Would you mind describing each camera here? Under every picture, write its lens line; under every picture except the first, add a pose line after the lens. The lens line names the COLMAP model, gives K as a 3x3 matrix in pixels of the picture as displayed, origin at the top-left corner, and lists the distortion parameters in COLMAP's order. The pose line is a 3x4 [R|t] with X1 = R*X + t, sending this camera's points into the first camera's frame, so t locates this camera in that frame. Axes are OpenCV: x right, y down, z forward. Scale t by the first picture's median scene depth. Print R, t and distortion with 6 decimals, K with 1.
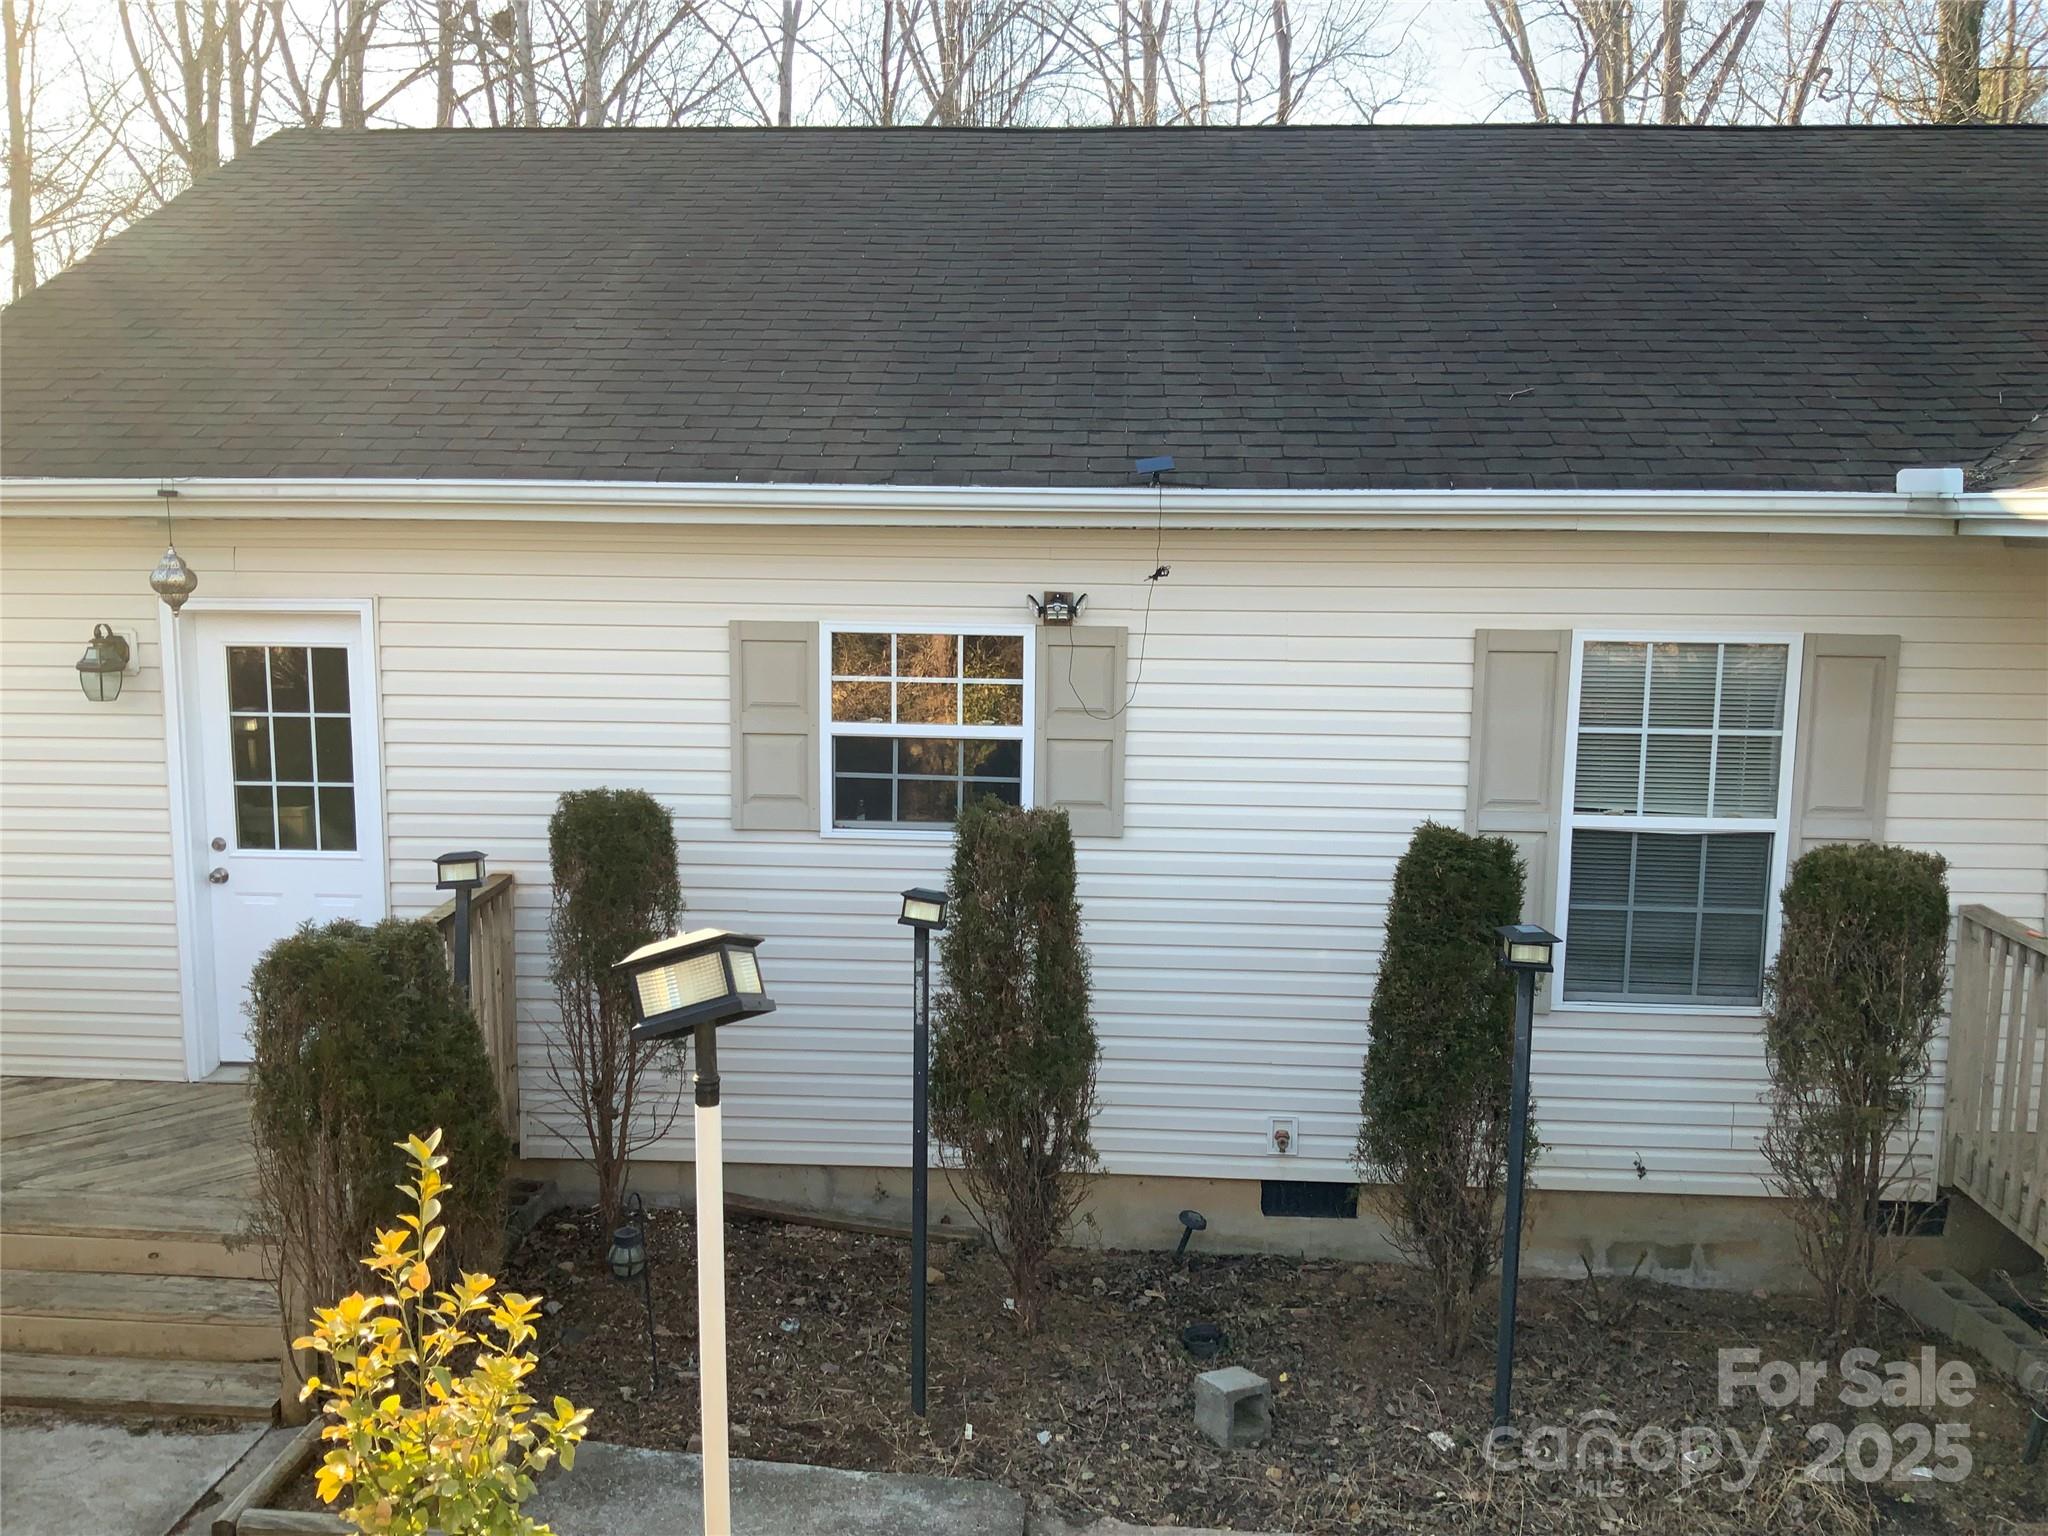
lens RADIAL K [[1690.6, 0, 1024.0], [0, 1690.6, 768.0], [0, 0, 1]] dist [0.063857, -0.103965]
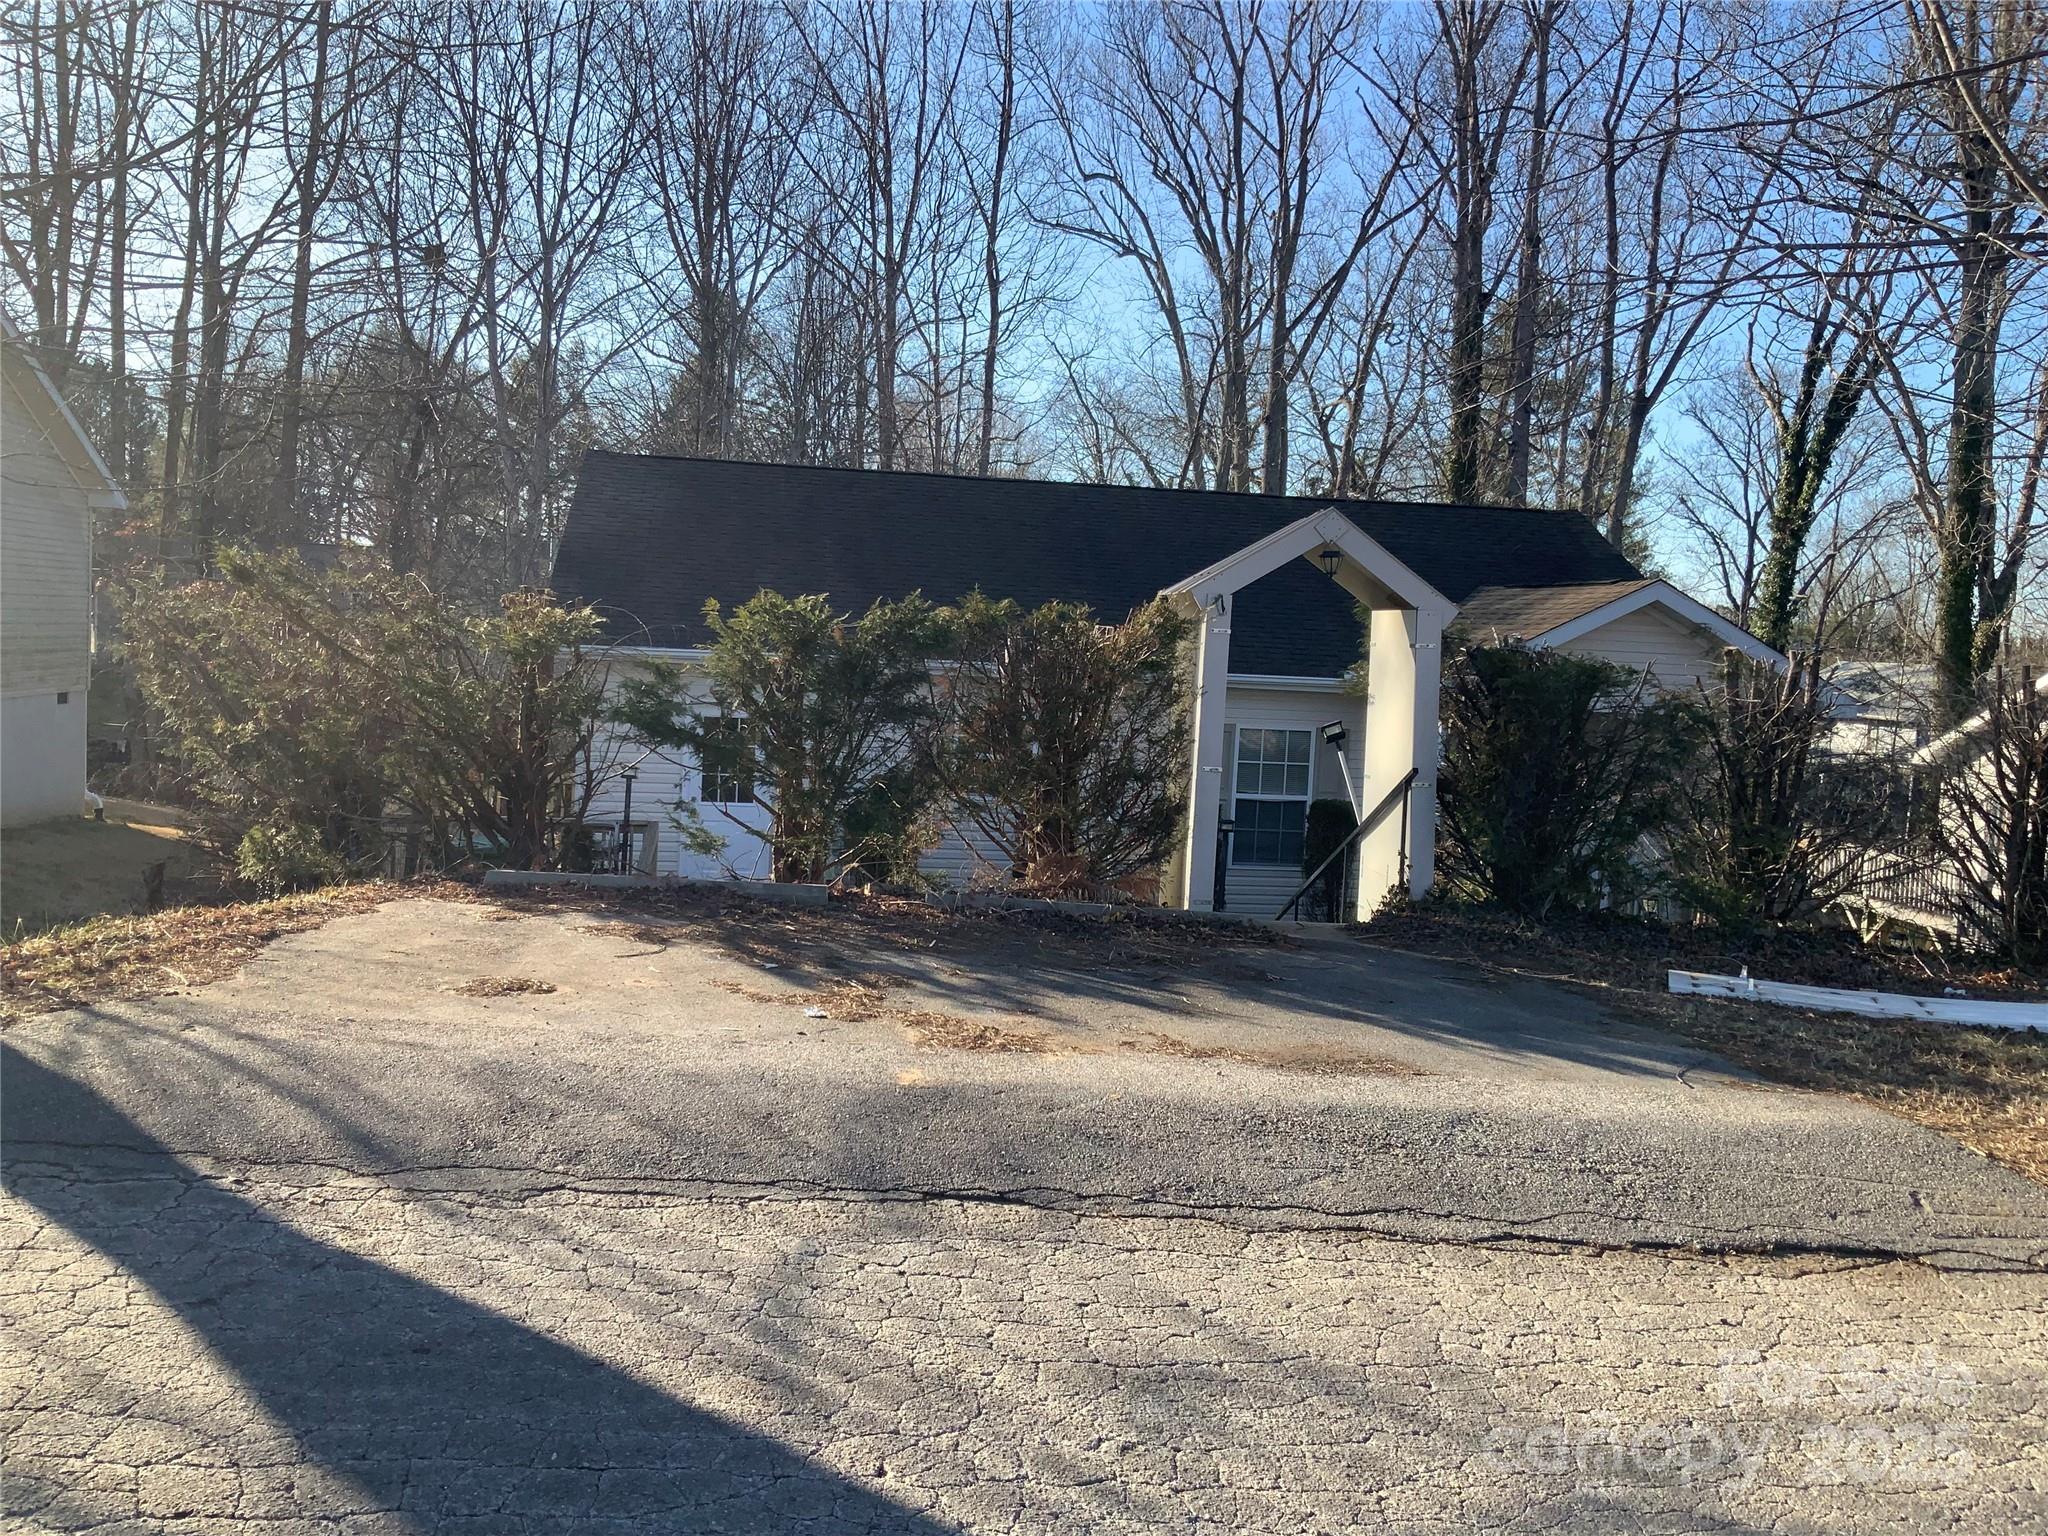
lens RADIAL K [[1690.6, 0, 1024.0], [0, 1690.6, 768.0], [0, 0, 1]] dist [0.063857, -0.103965]
pose [[0.977417, 0.022411, 0.210127, -0.088768], [-0.008237, 0.997645, -0.068088, 0.027007], [-0.211158, 0.064819, 0.975300, -0.240728]]
